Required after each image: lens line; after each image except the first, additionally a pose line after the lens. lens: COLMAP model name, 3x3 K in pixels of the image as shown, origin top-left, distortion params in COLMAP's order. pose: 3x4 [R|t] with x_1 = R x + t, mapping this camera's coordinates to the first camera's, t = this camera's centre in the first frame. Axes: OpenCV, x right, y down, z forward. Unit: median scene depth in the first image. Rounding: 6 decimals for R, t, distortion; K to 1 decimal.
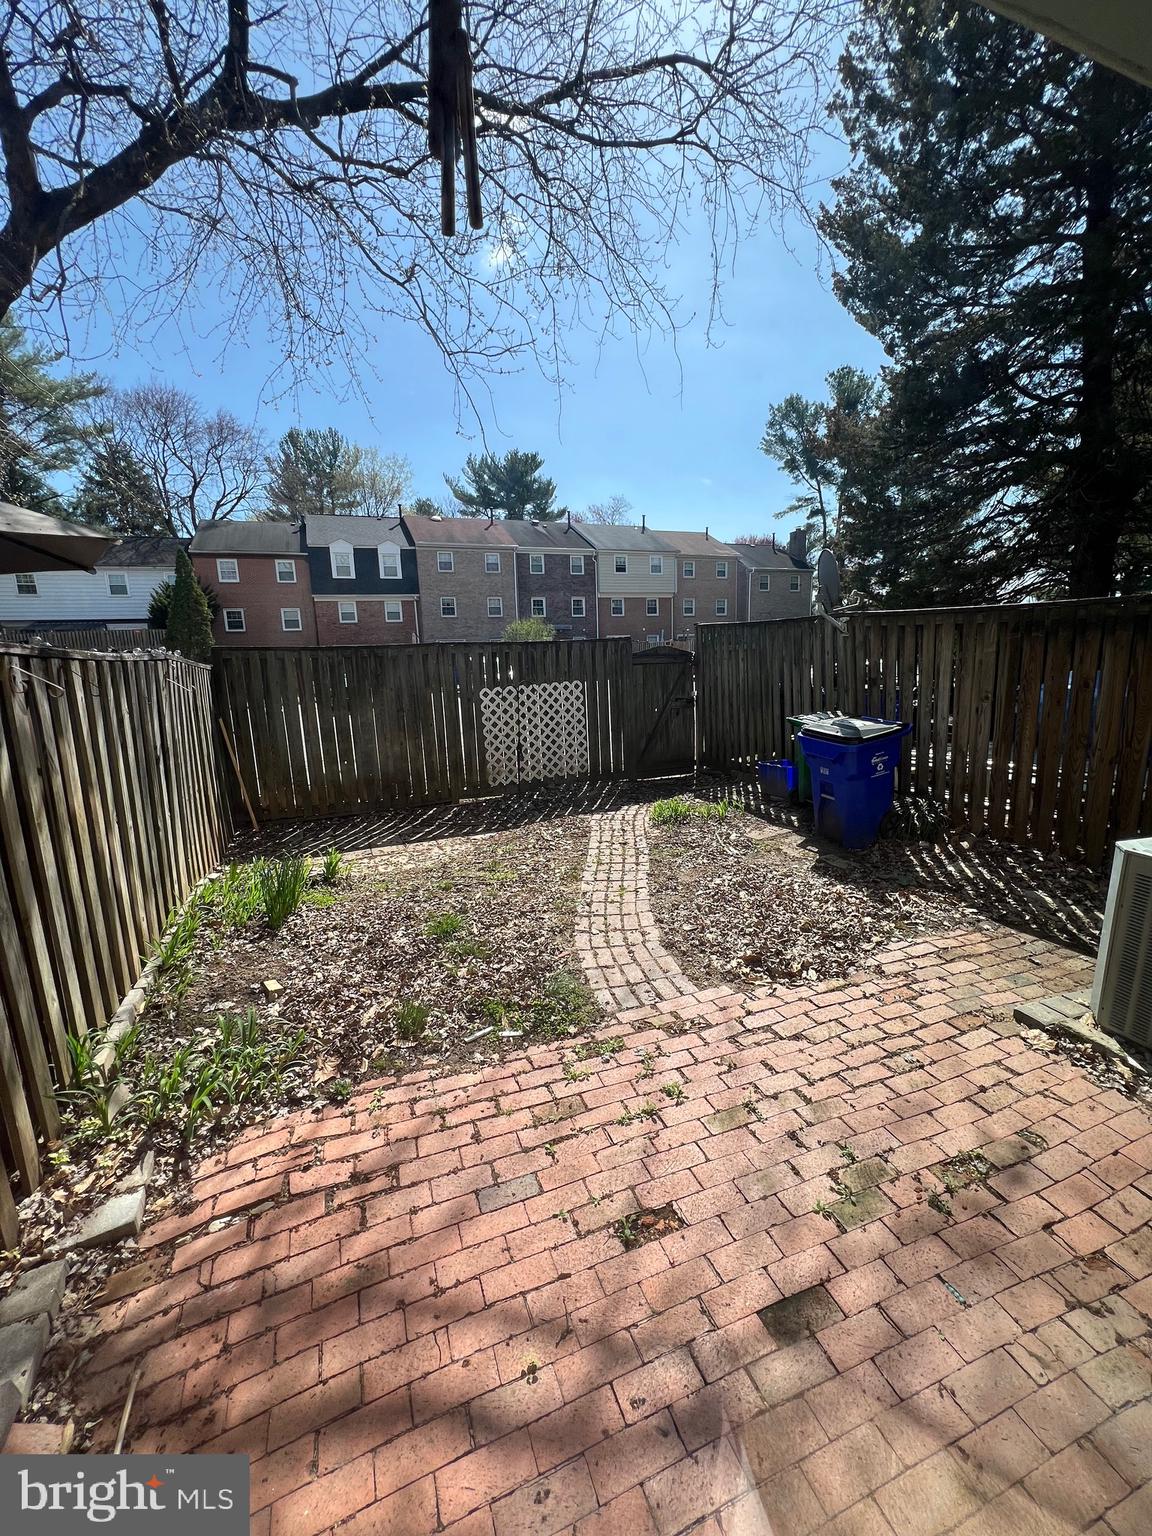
lens RADIAL K [[615.8, 0, 578.9], [0, 615.8, 768.3], [0, 0, 1]] dist [-0.000667, -0.000150]
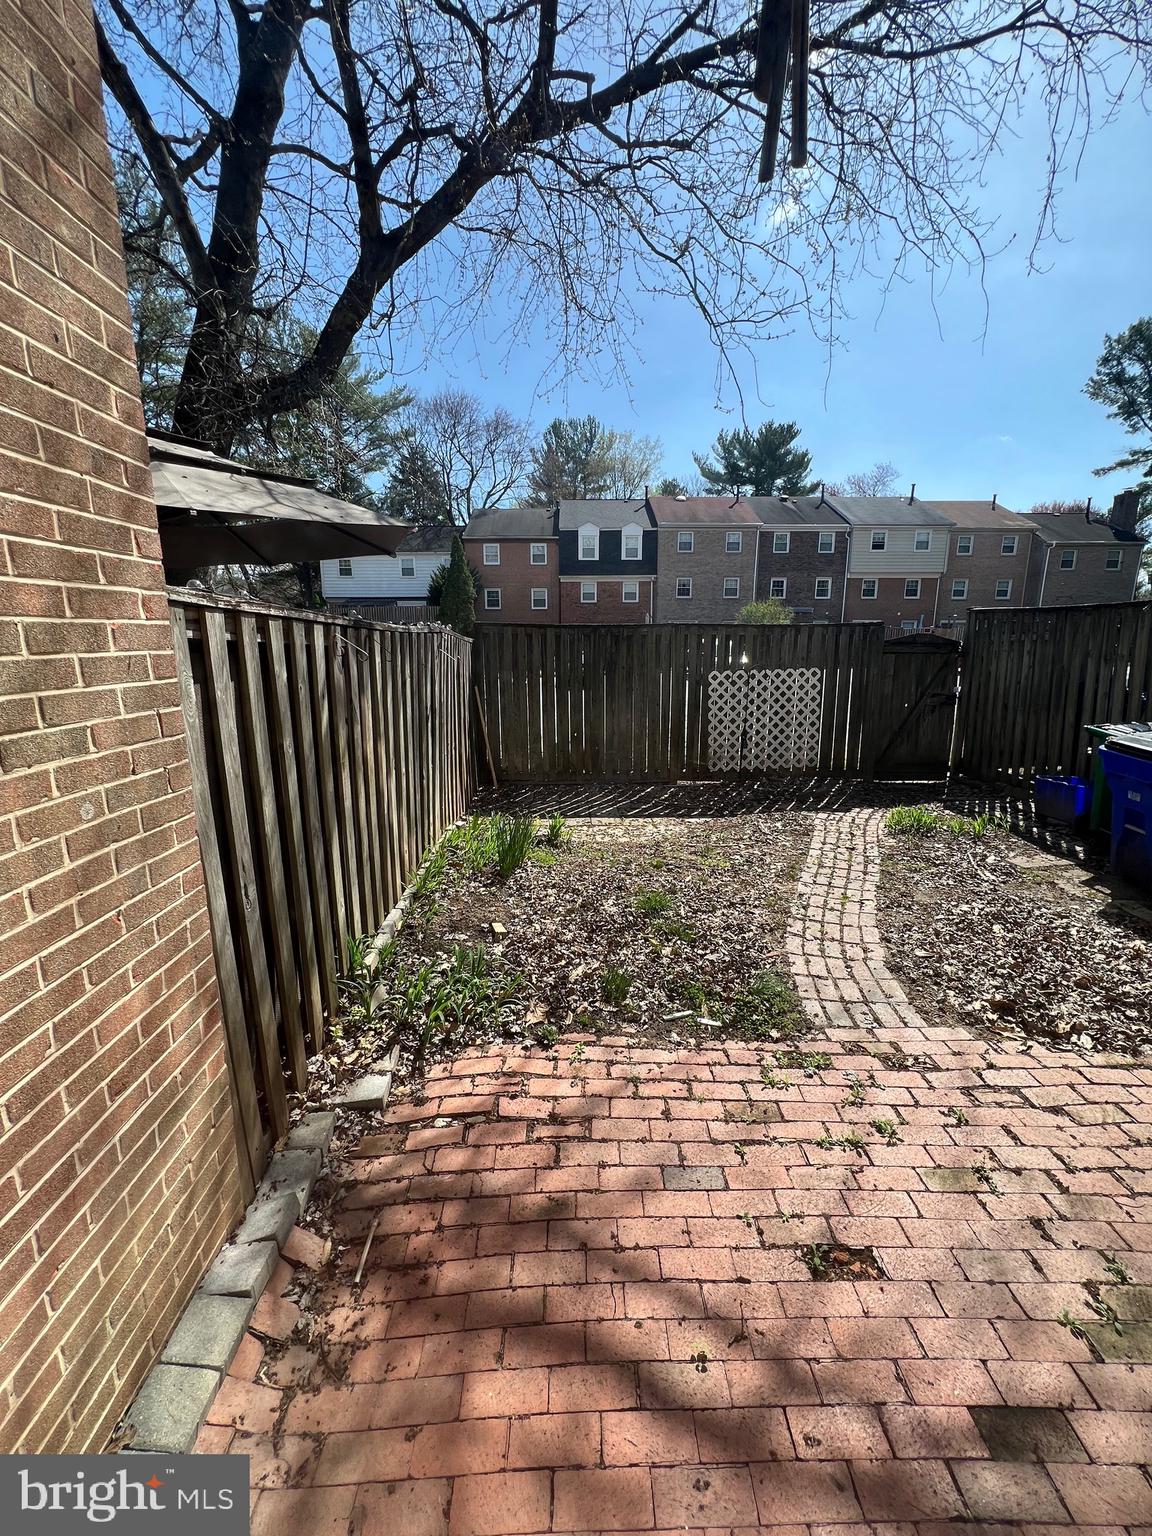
lens RADIAL K [[615.8, 0, 578.0], [0, 615.8, 768.5], [0, 0, 1]] dist [-0.000667, -0.000150]
pose [[0.934155, 0.104028, -0.341369, -0.008435], [-0.094024, 0.994517, 0.045770, -0.000058], [0.344259, -0.010659, 0.938814, 0.001904]]
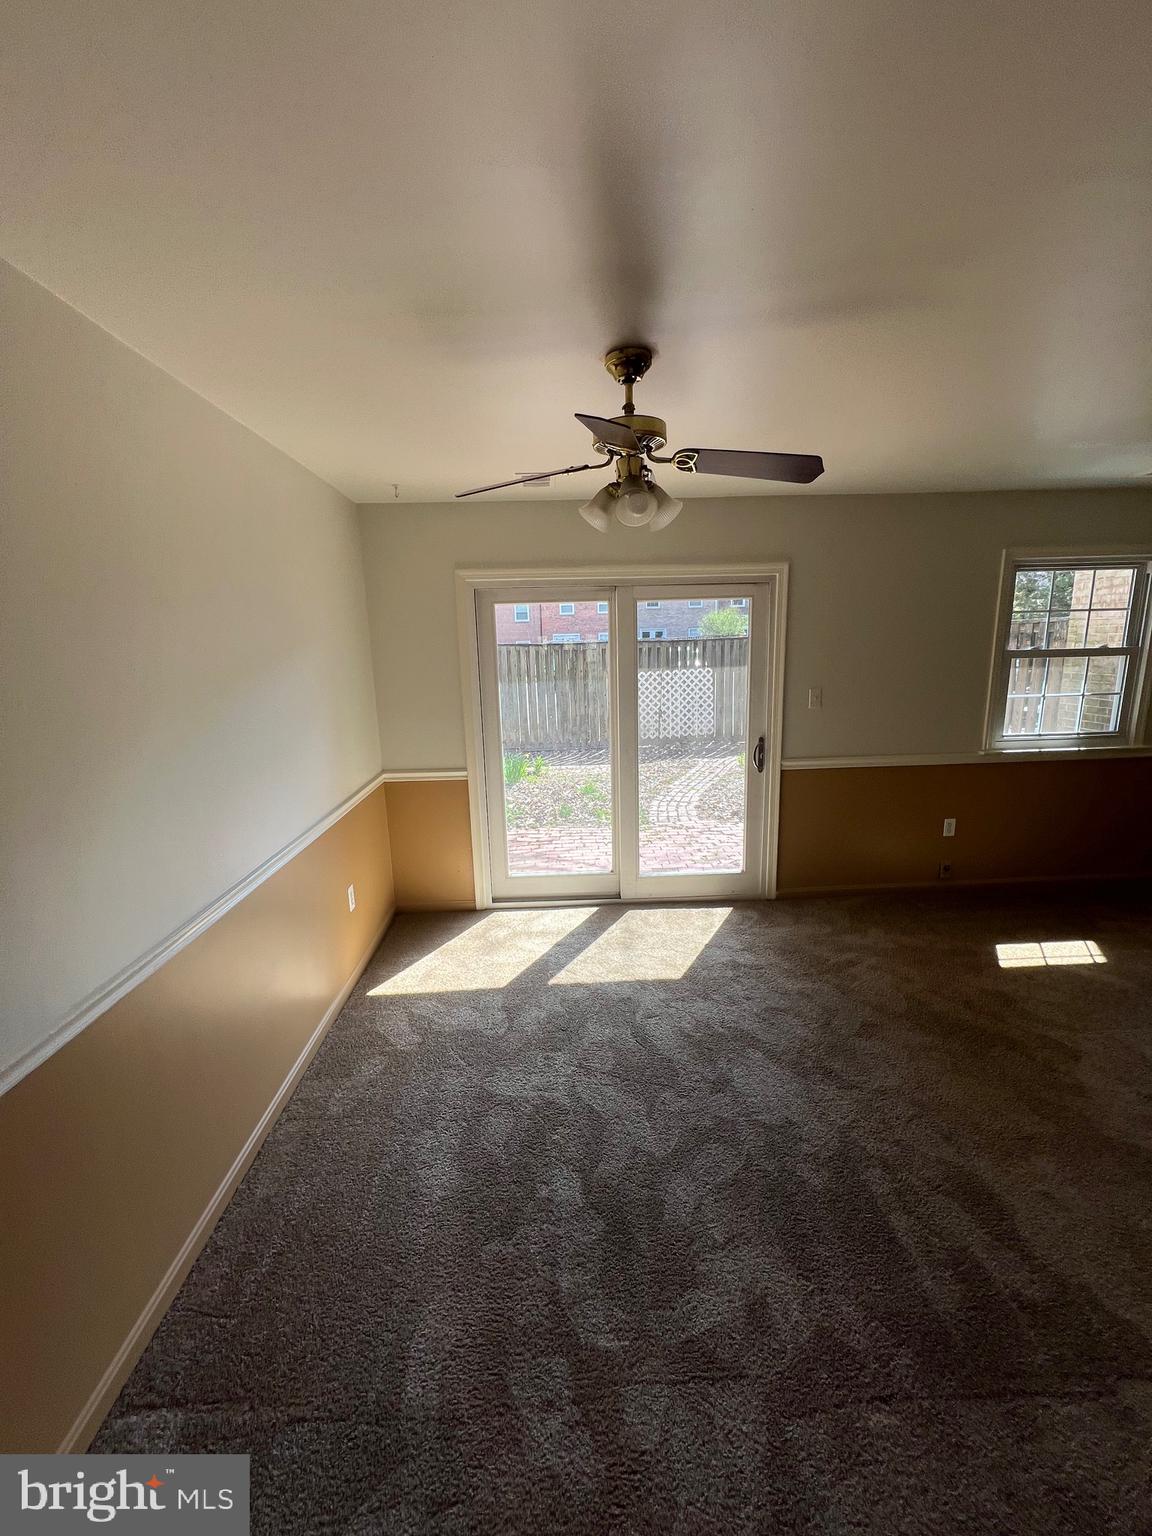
lens RADIAL K [[615.8, 0, 584.1], [0, 615.8, 770.6], [0, 0, 1]] dist [-0.000667, -0.000150]
pose [[0.946749, 0.070108, -0.314246, 0.353579], [-0.062067, 0.997439, 0.035536, 0.112221], [0.315932, -0.014139, 0.948676, -0.810902]]
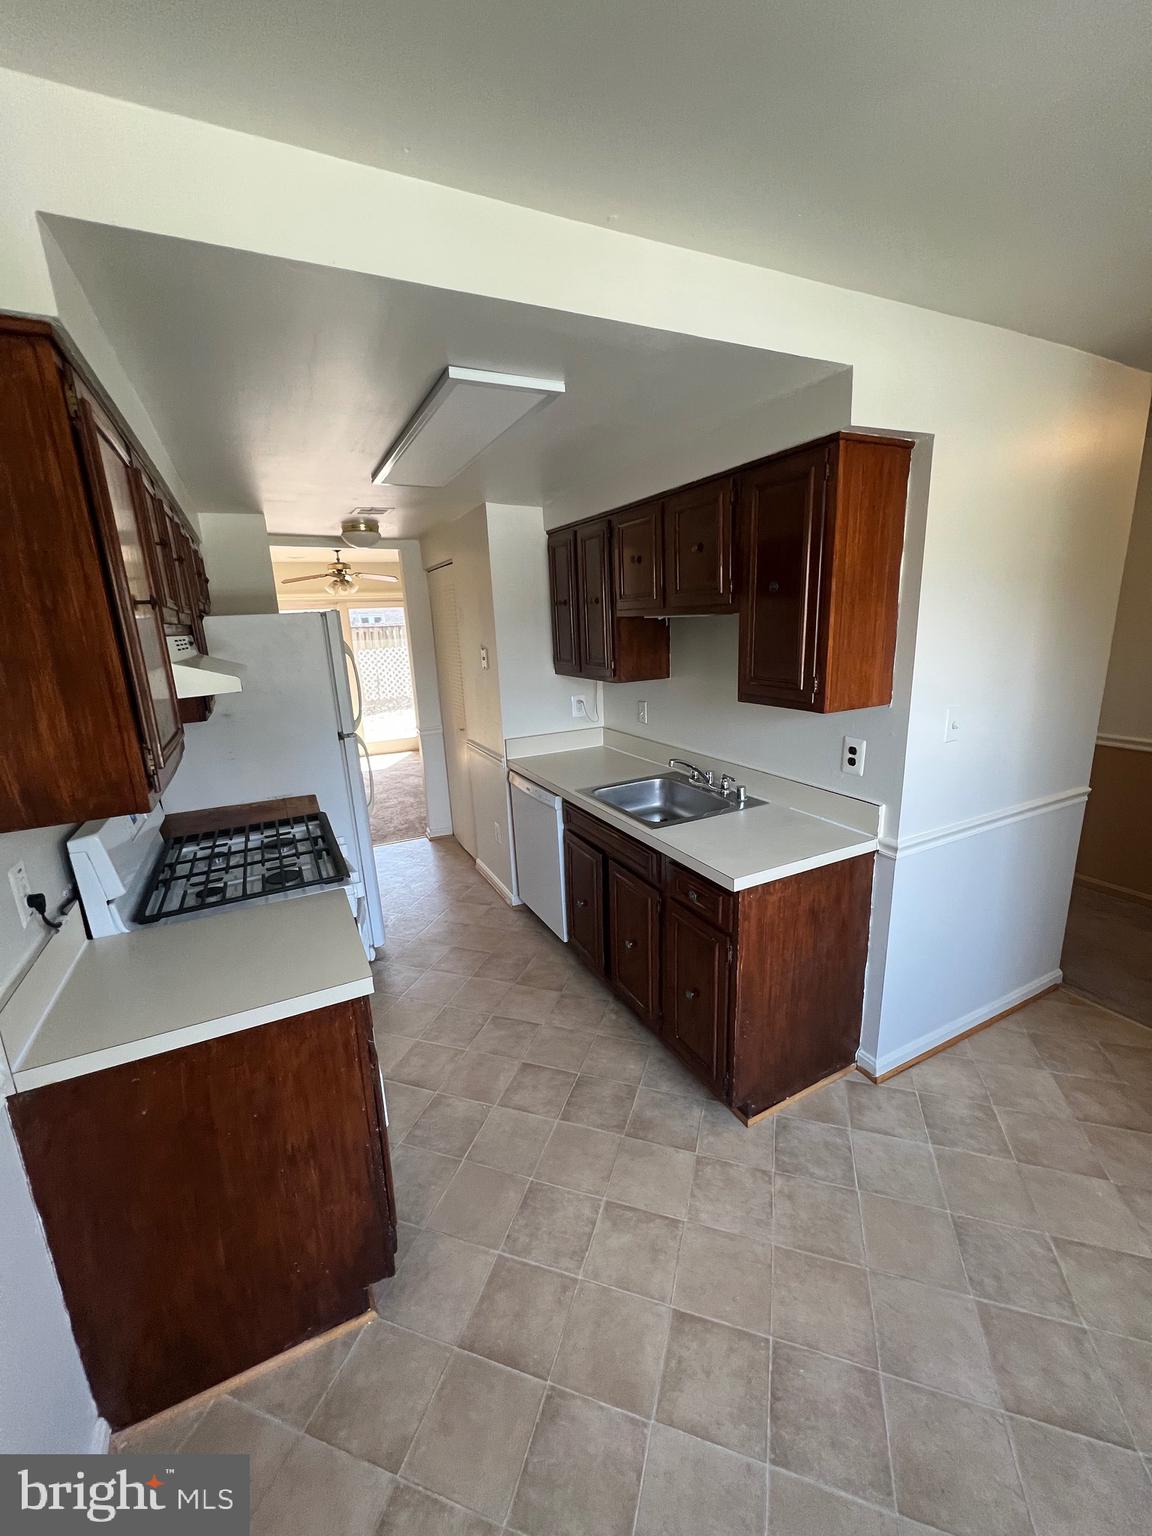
lens RADIAL K [[615.8, 0, 581.2], [0, 615.8, 770.8], [0, 0, 1]] dist [-0.000667, -0.000150]
pose [[0.995228, -0.035882, 0.090743, 0.632908], [0.031090, 0.998074, 0.053685, 0.302480], [-0.092494, -0.050608, 0.994426, -1.837515]]
